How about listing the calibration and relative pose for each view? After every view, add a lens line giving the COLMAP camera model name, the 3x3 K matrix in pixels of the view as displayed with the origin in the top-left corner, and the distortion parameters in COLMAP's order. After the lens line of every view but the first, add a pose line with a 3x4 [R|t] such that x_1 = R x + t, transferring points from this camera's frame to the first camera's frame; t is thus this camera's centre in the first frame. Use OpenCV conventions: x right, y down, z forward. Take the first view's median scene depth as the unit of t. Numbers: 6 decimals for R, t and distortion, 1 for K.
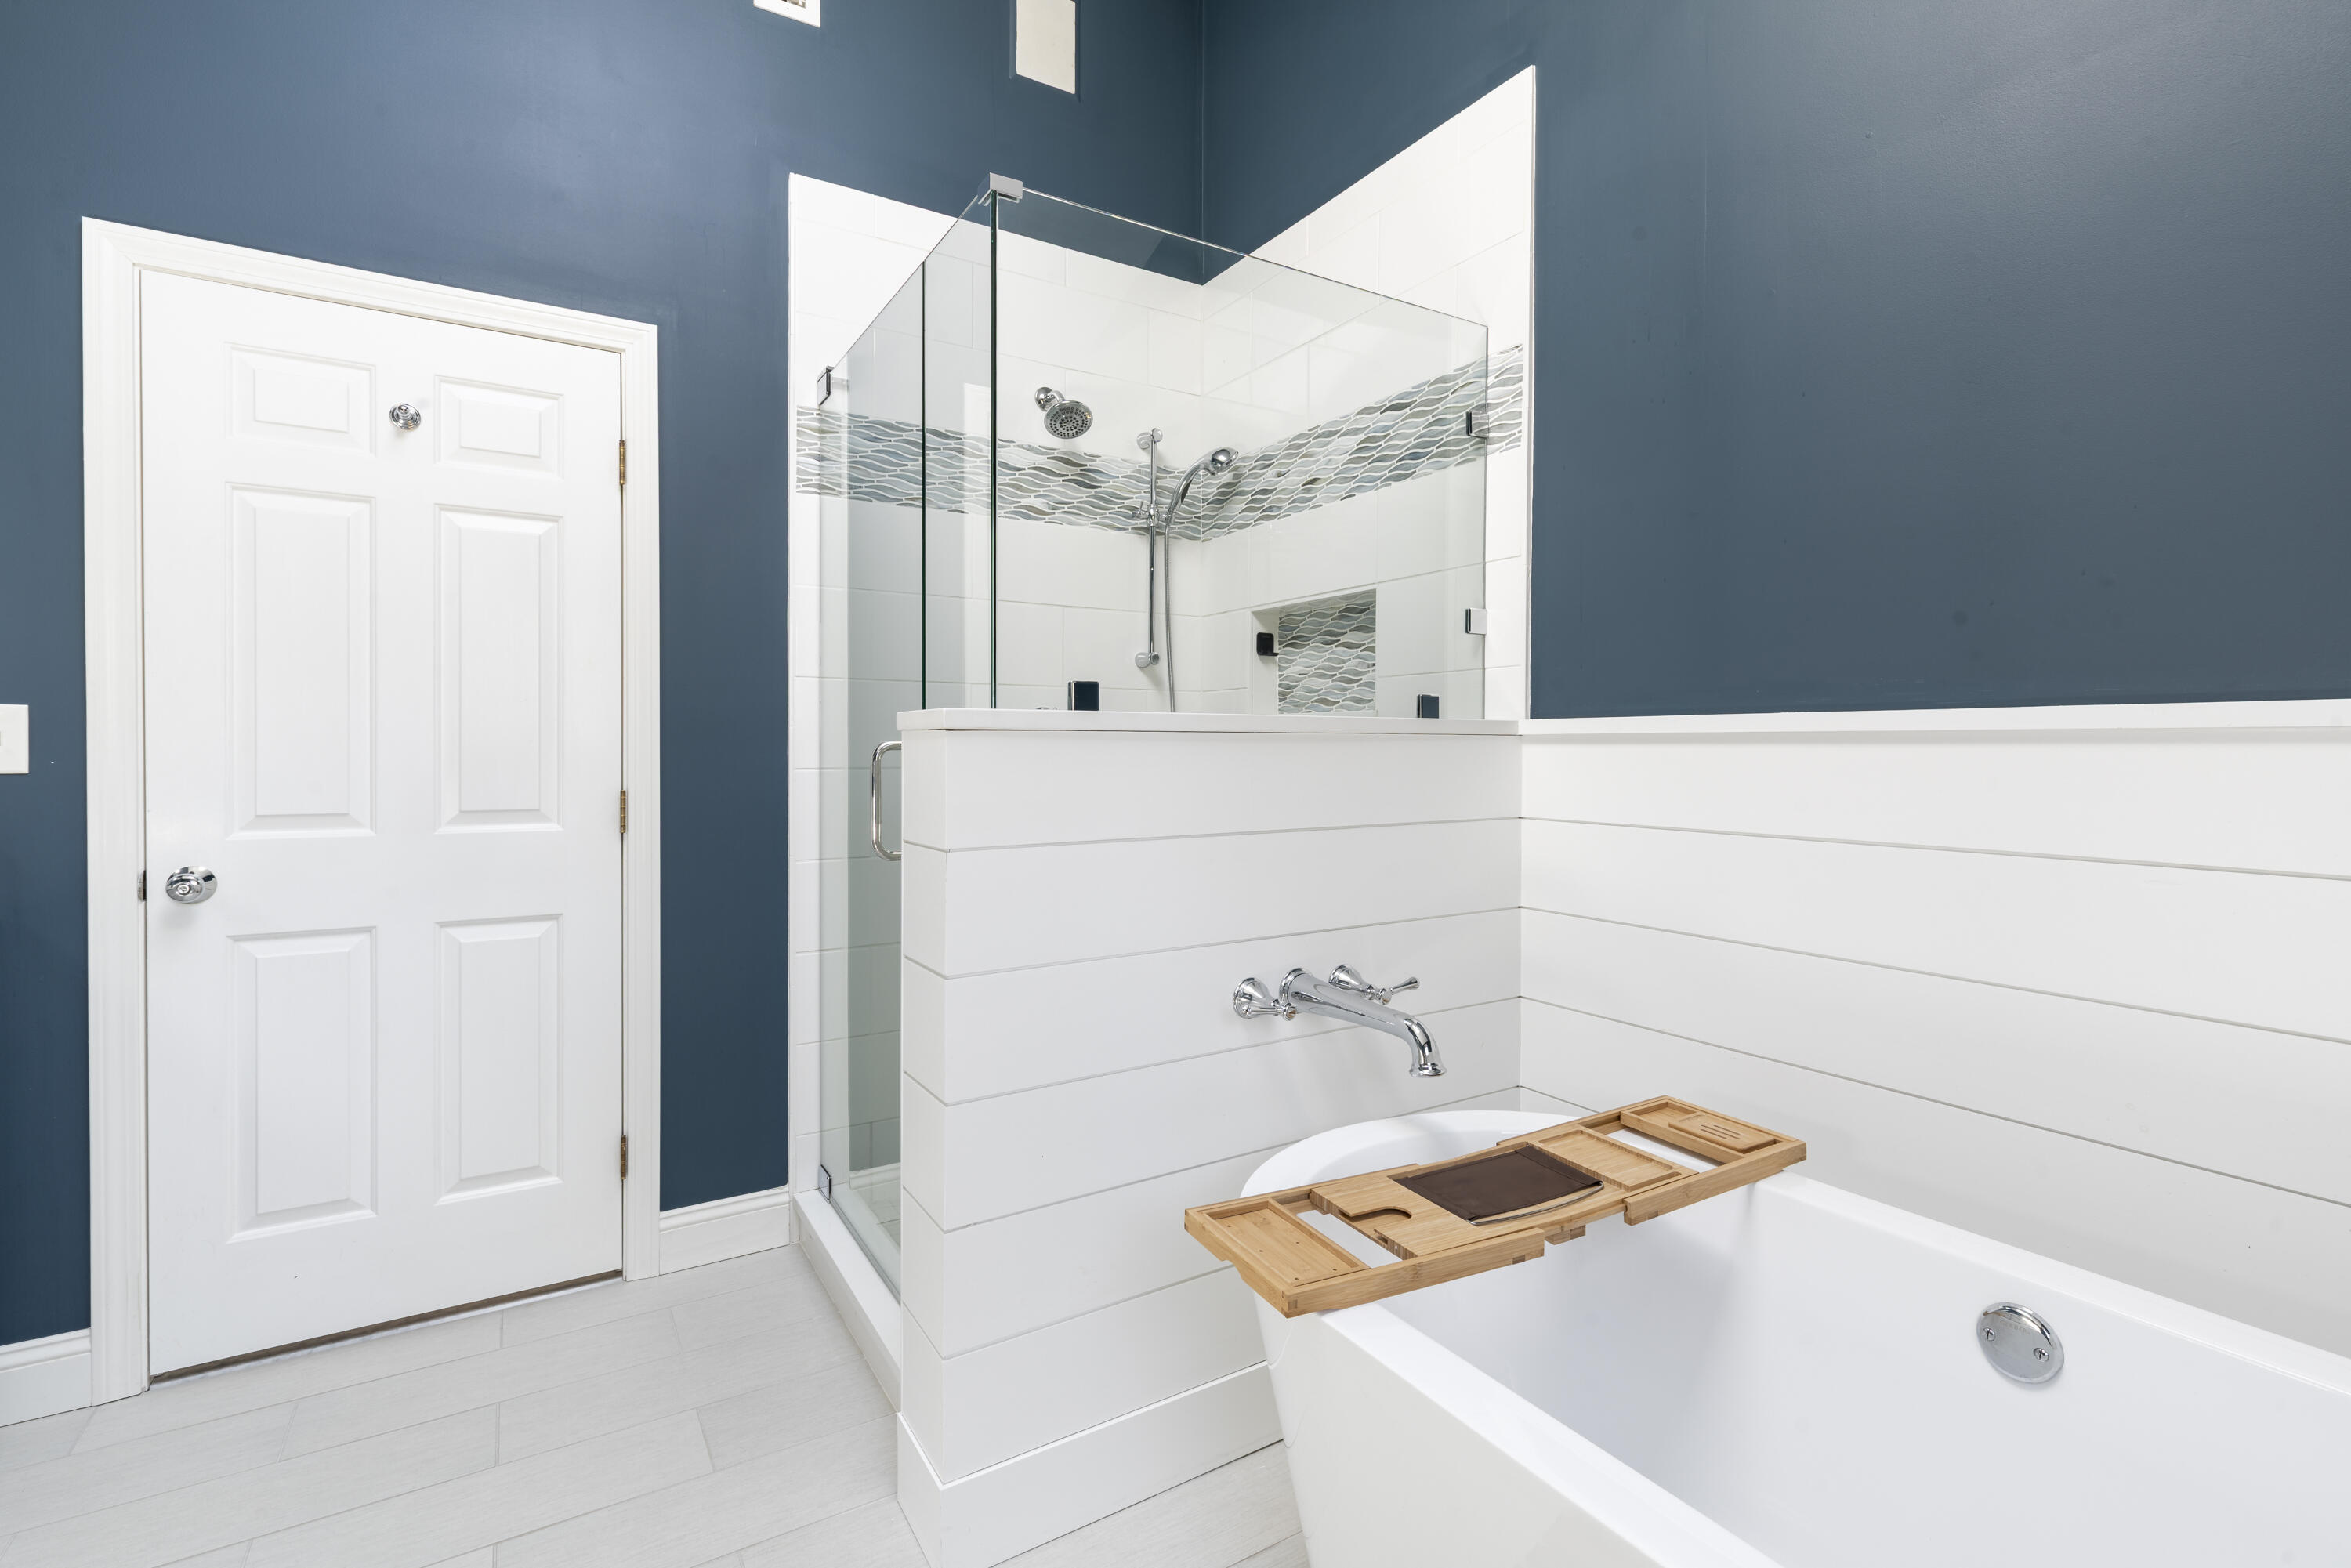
lens RADIAL K [[1041.6, 0, 1179.6], [0, 1041.6, 758.9], [0, 0, 1]] dist [-0.000190, -0.000240]
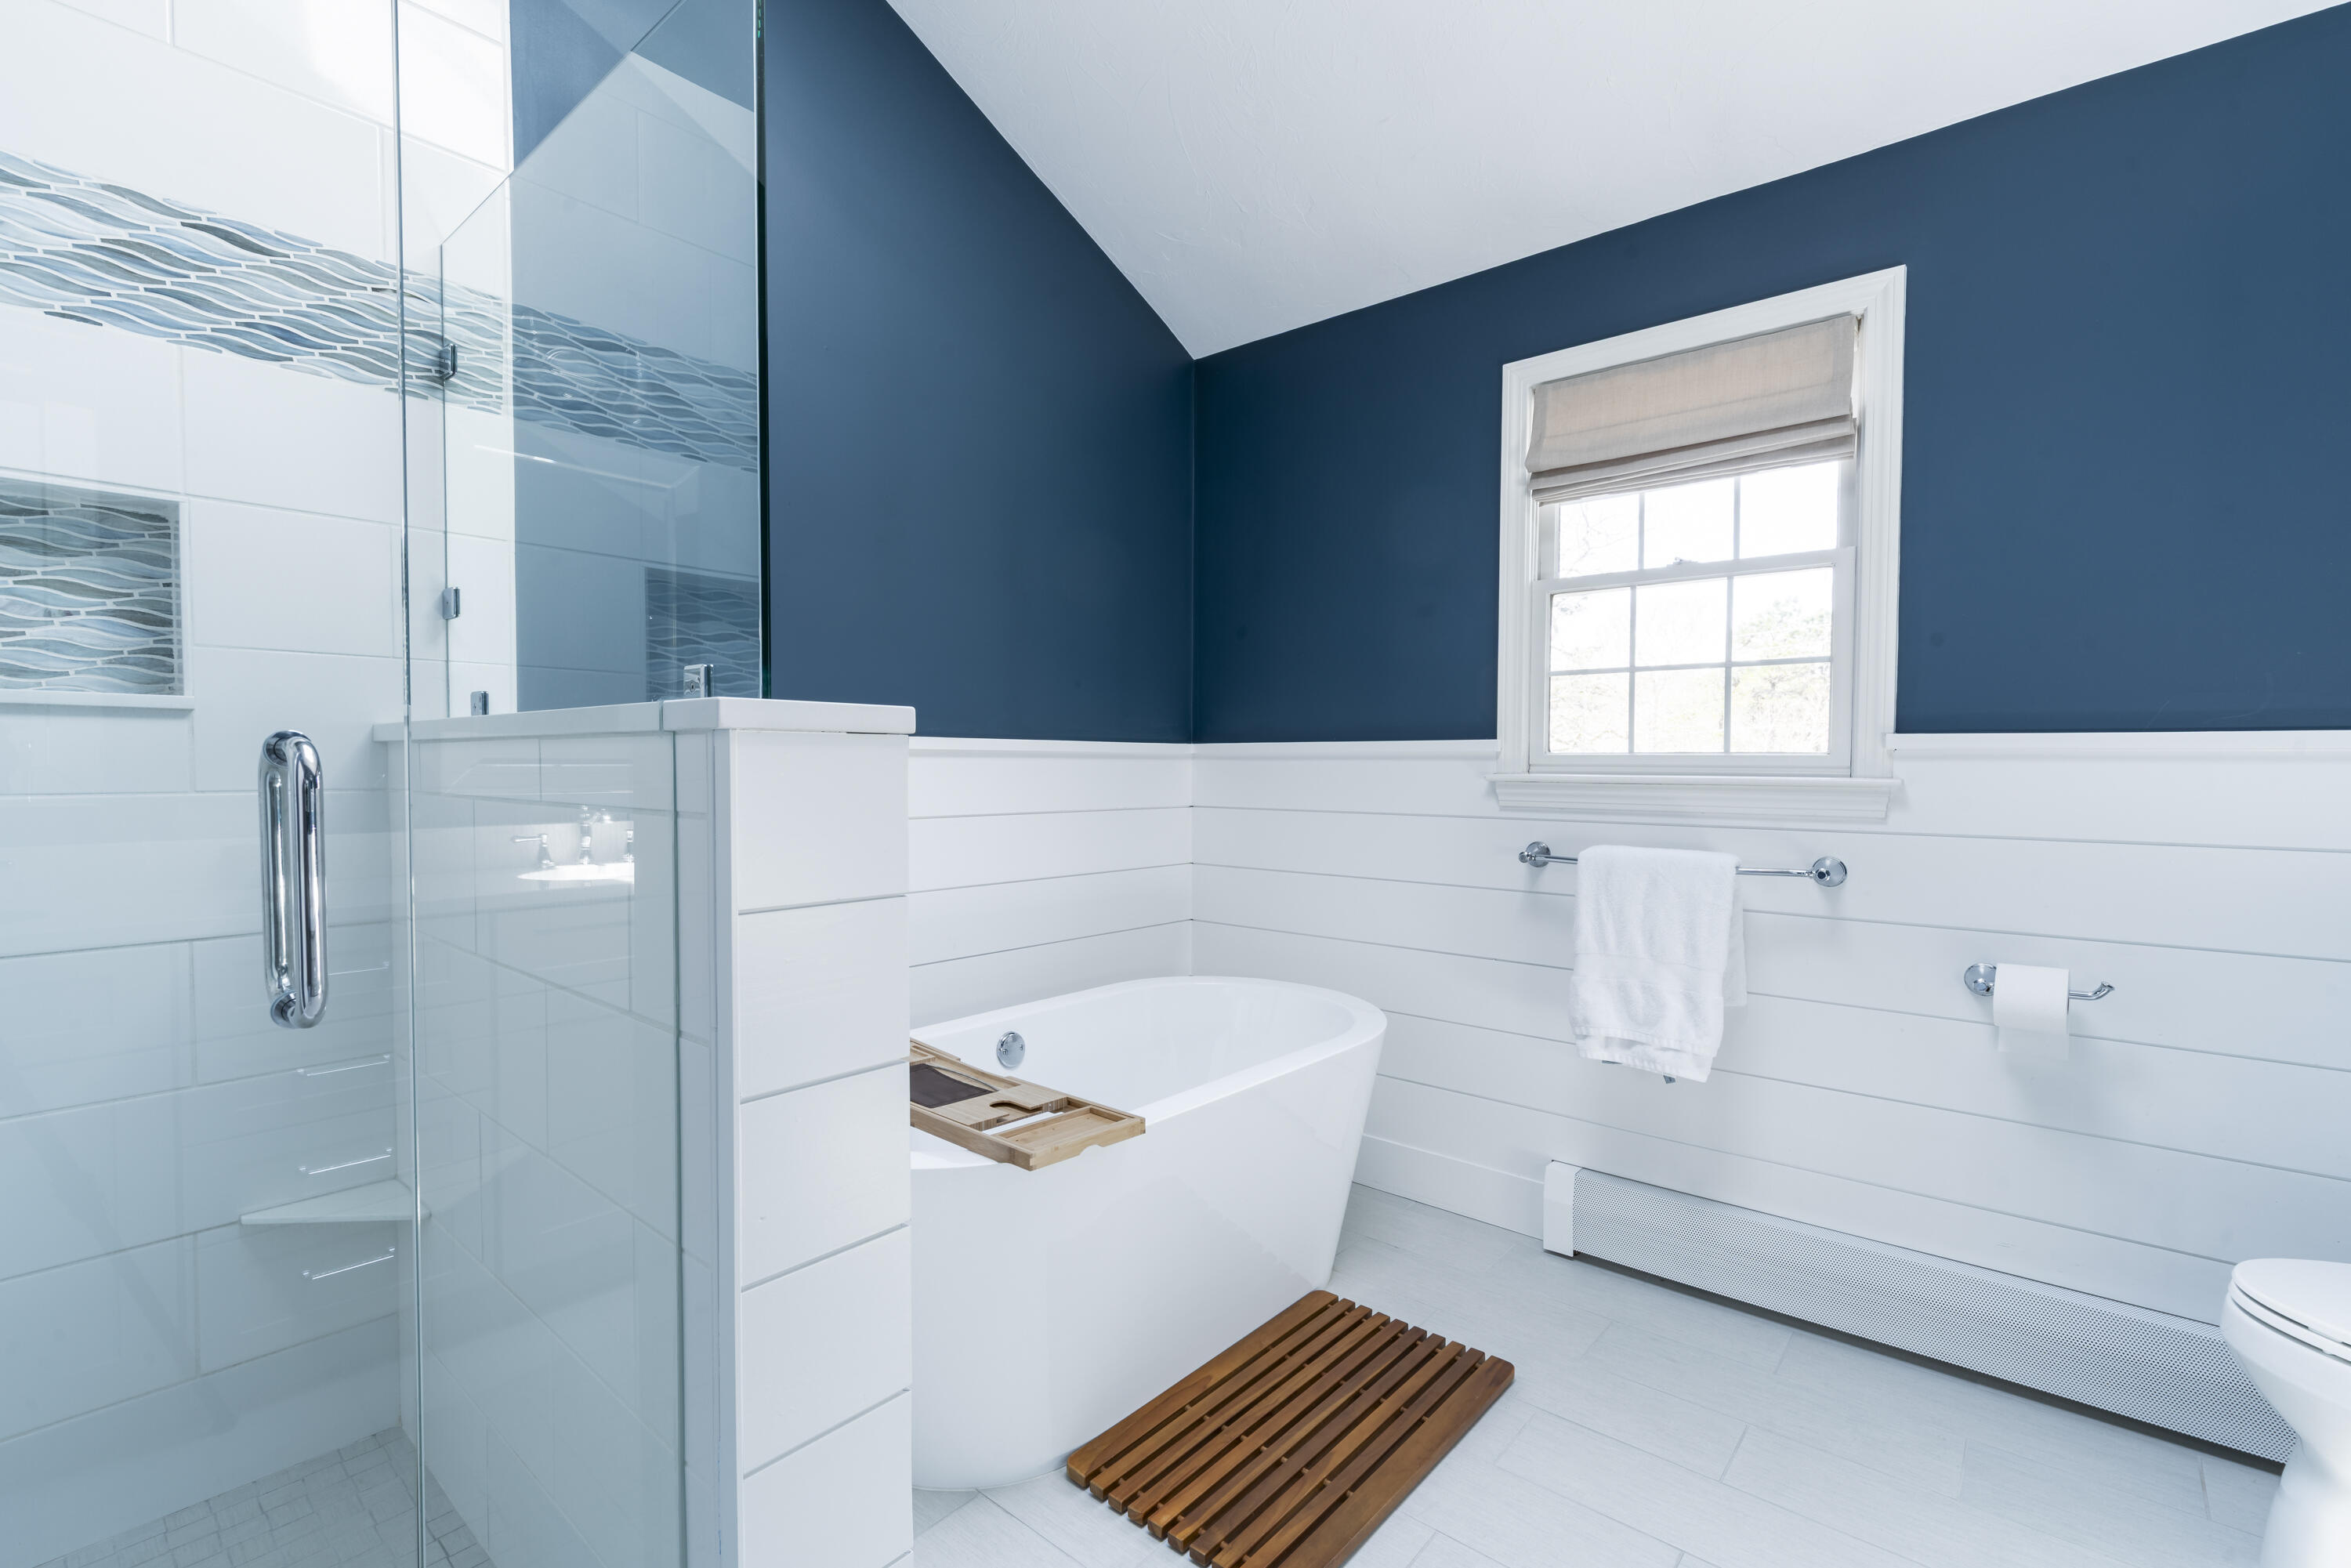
lens RADIAL K [[1070.0, 0, 1175.5], [0, 1070.0, 784.0], [0, 0, 1]] dist [-0.000063, -0.000144]
pose [[-0.301930, -0.024993, 0.953003, -0.205818], [0.003961, 0.999615, 0.027471, -0.003063], [-0.953322, 0.012069, -0.301714, 0.210737]]
